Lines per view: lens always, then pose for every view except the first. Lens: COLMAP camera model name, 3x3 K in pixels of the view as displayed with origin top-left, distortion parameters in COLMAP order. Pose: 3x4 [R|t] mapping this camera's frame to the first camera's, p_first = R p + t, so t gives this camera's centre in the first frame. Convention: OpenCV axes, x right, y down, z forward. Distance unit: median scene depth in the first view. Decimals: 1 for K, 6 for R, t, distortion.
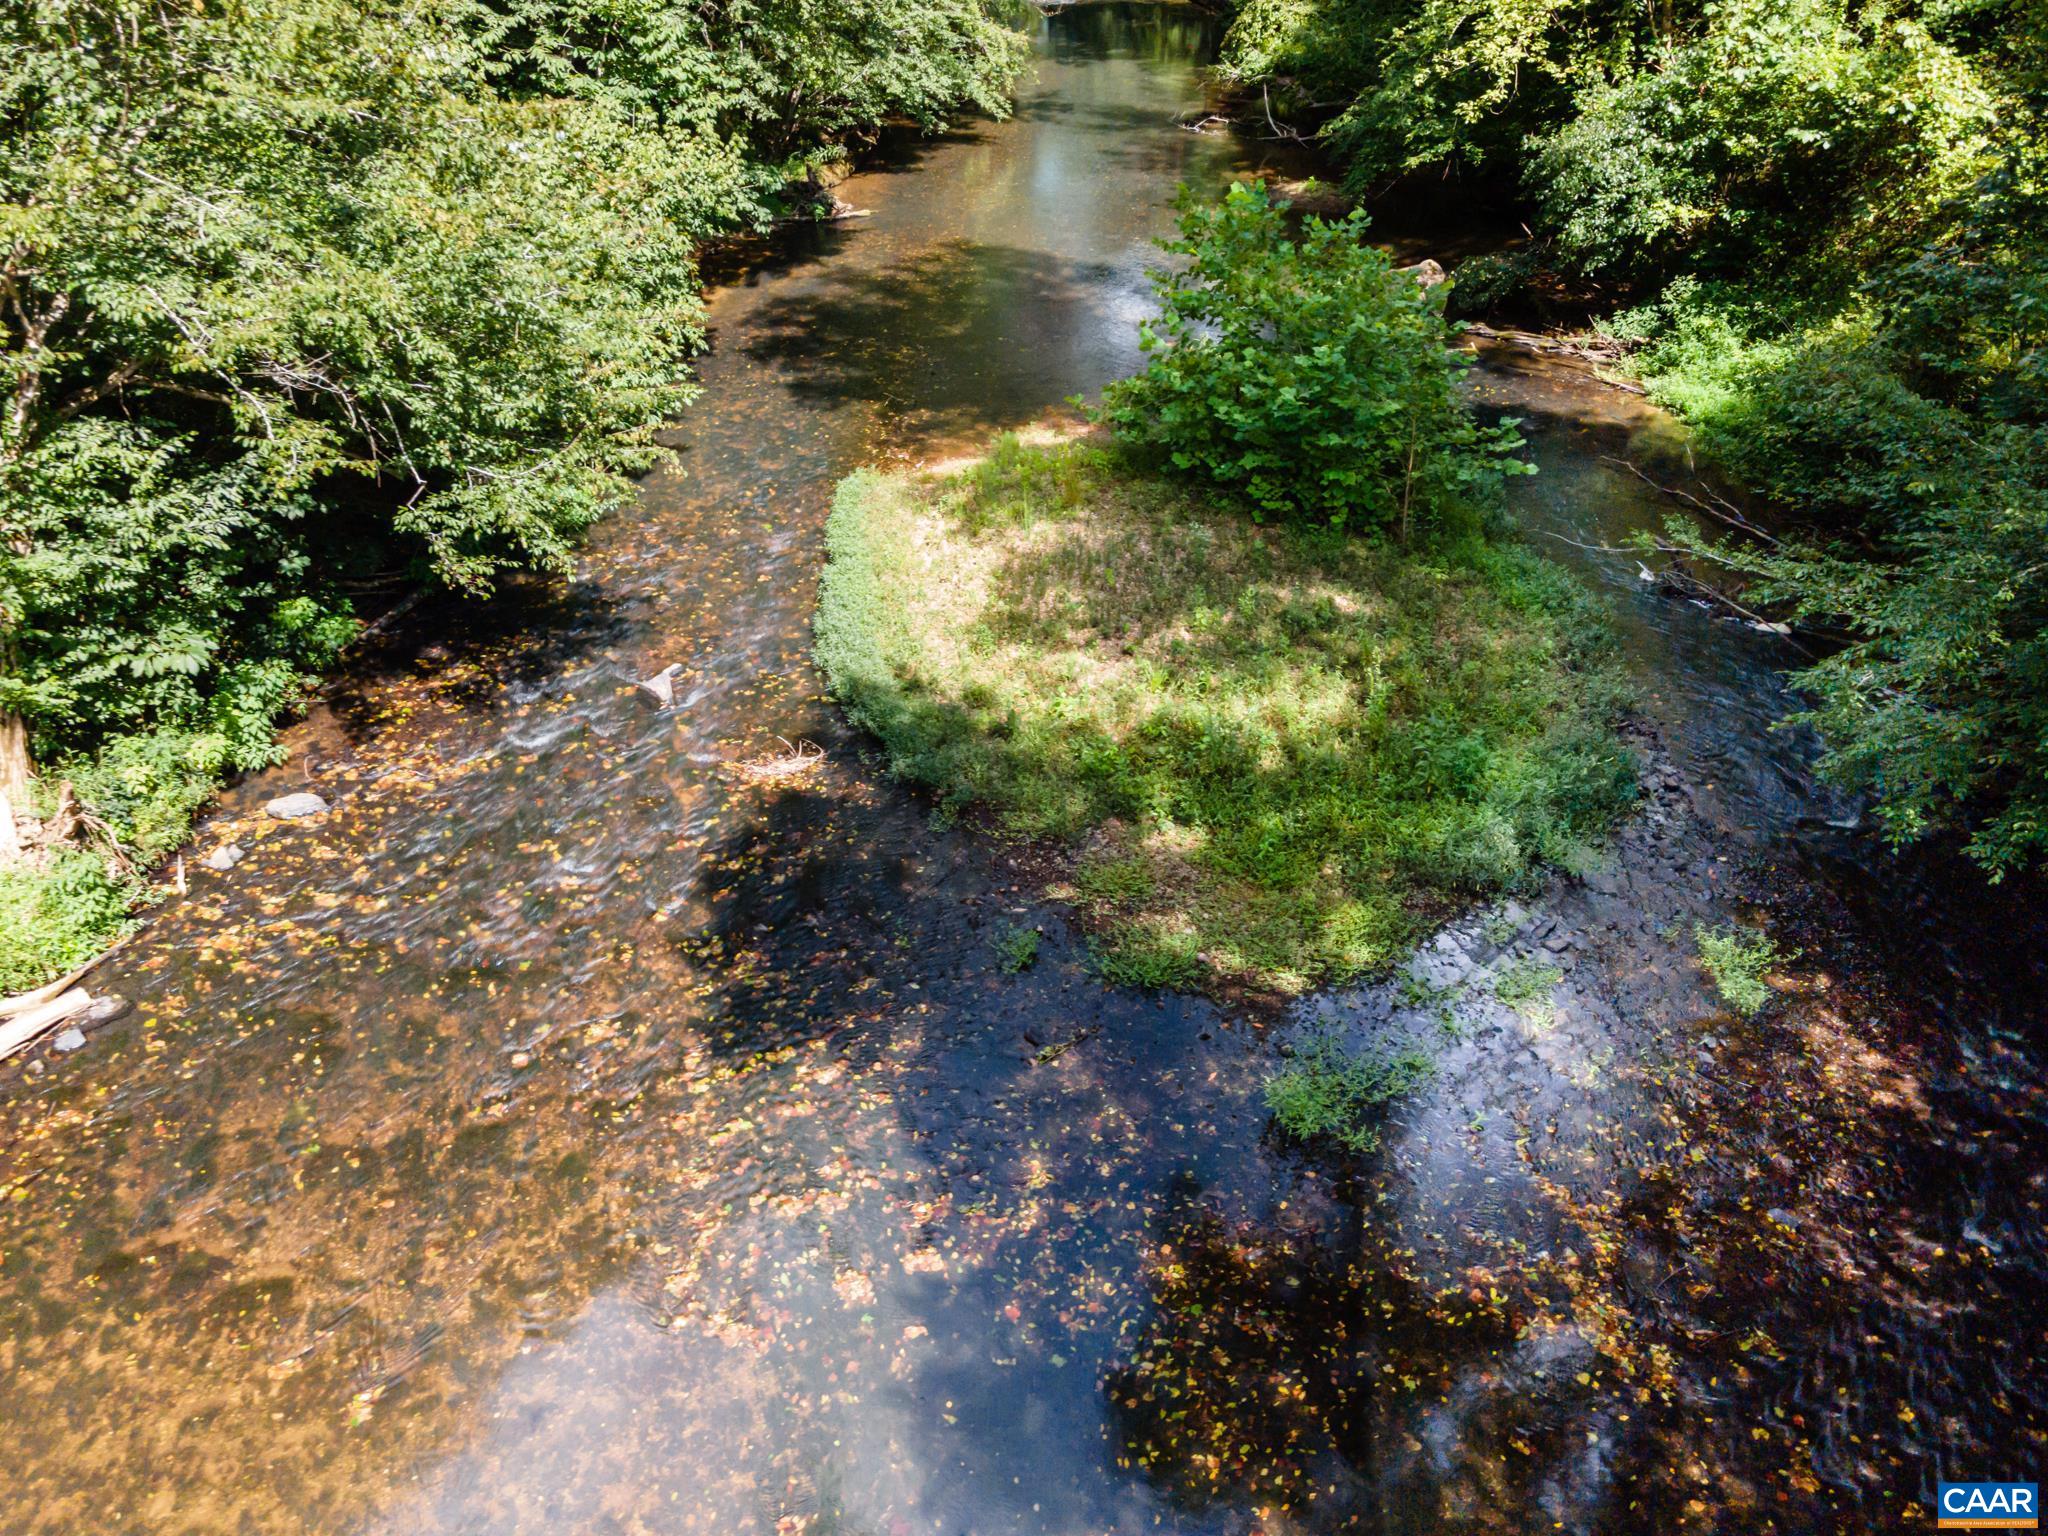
lens RADIAL K [[1435.0, 0, 1019.3], [0, 1435.0, 768.2], [0, 0, 1]] dist [0.021805, 0.007032]
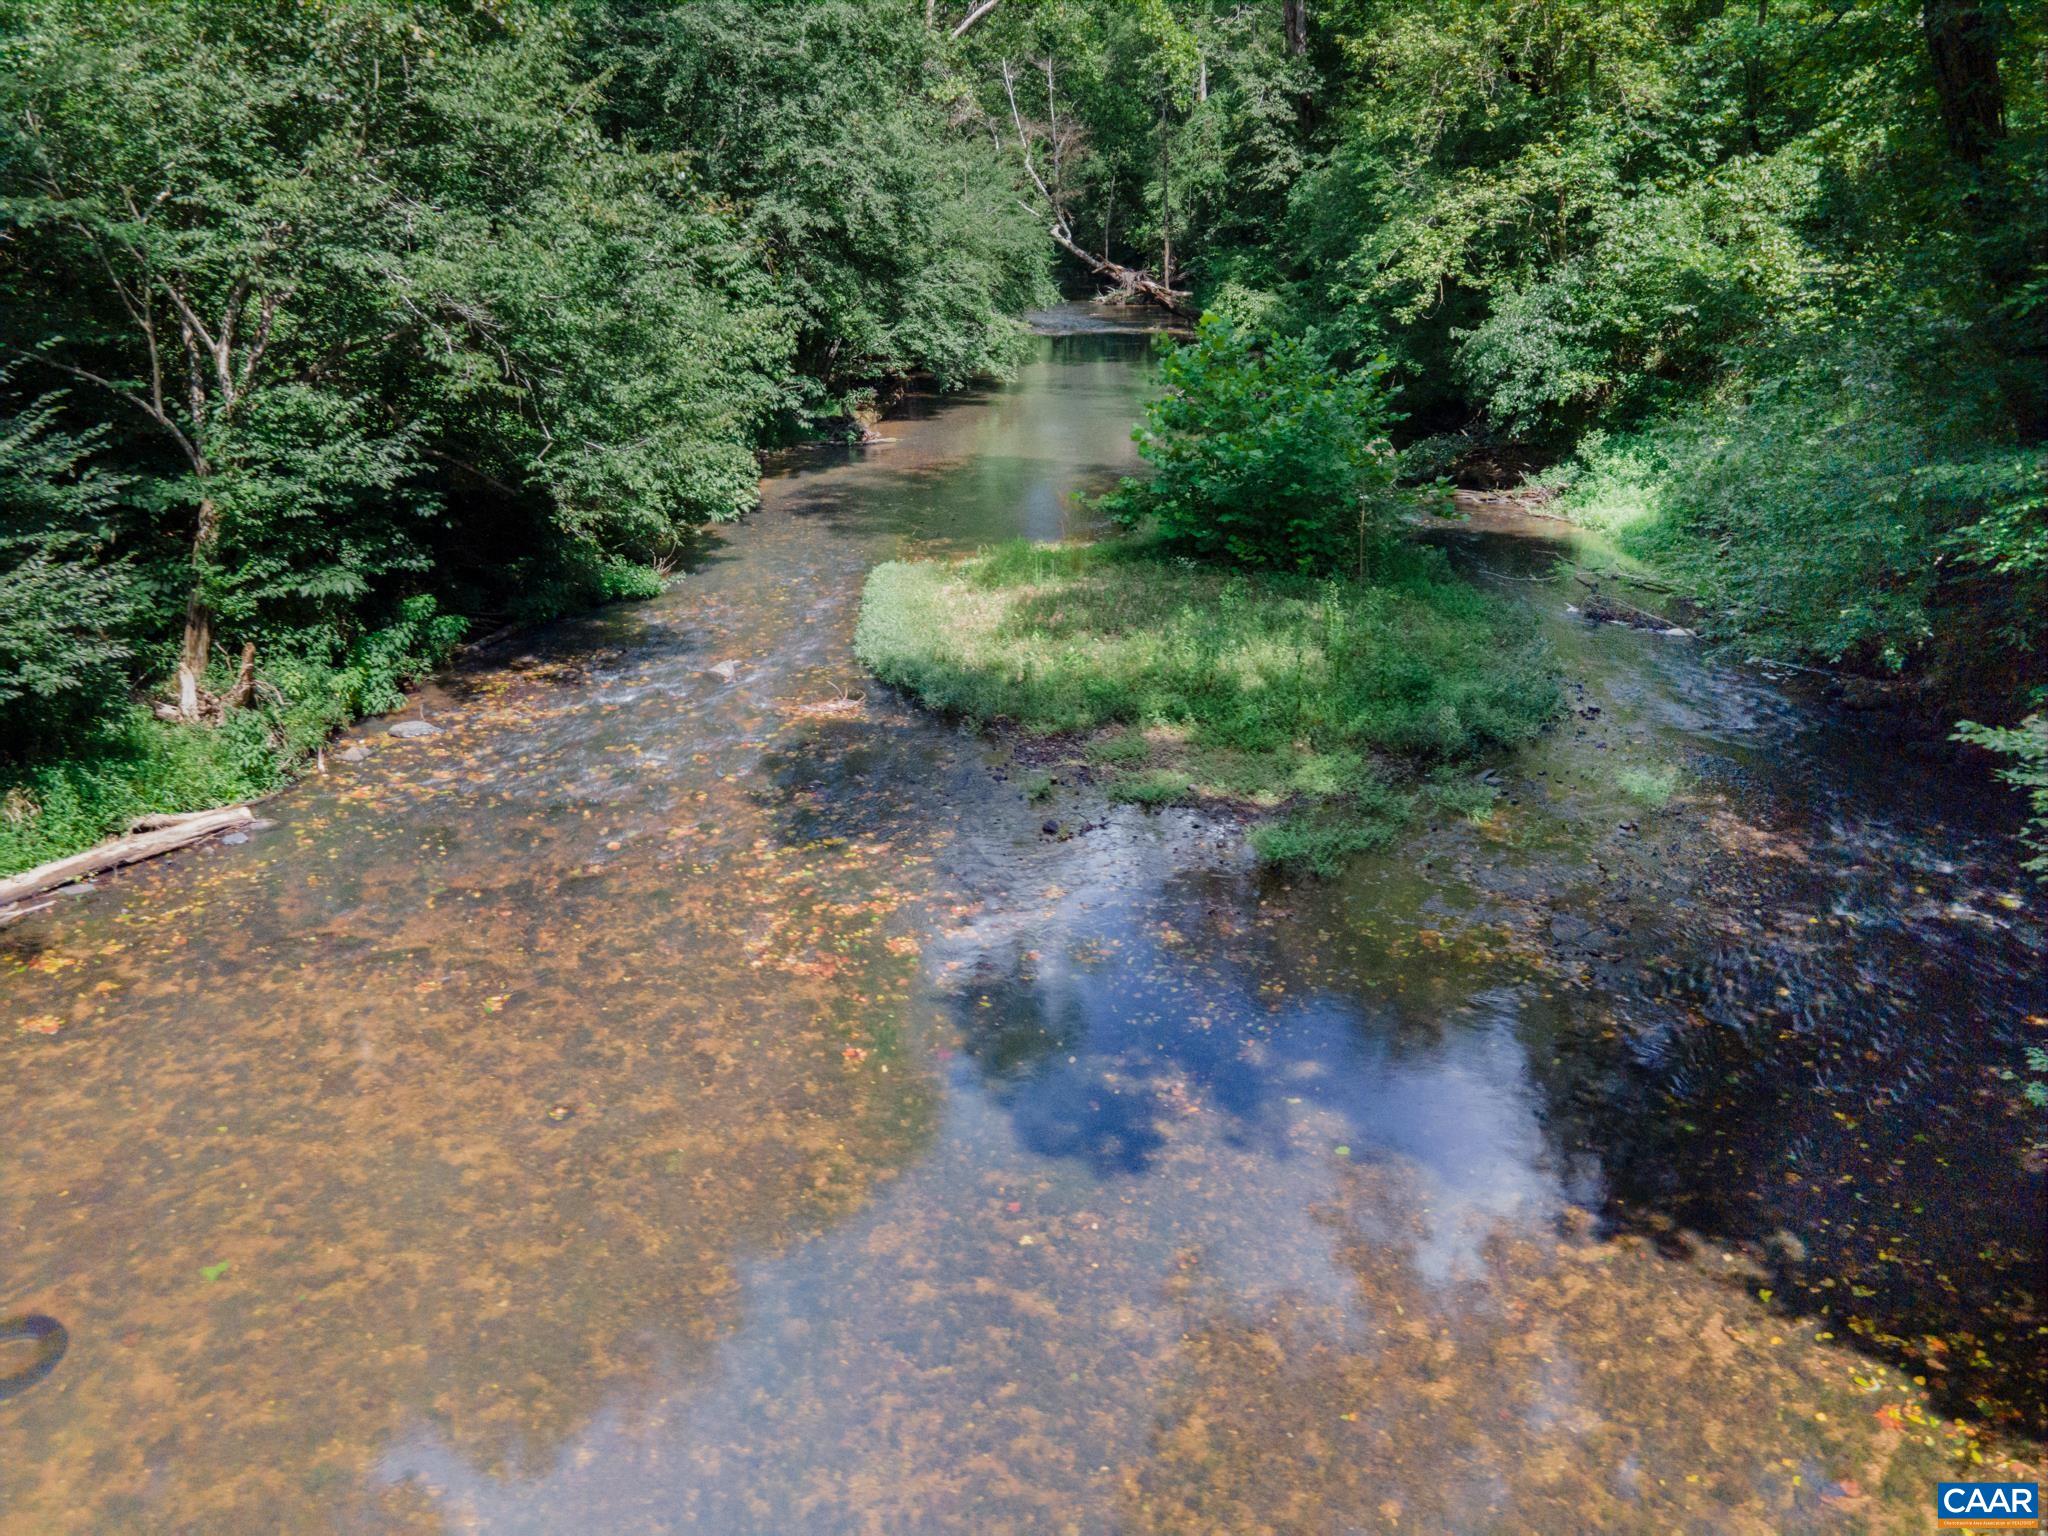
lens RADIAL K [[1429.9, 0, 1024.0], [0, 1429.9, 768.0], [0, 0, 1]] dist [0.012962, -0.002926]
pose [[0.999986, -0.005153, 0.000940, -0.008872], [0.005231, 0.973312, -0.229428, 0.284270], [0.000267, 0.229430, 0.973325, -0.104368]]
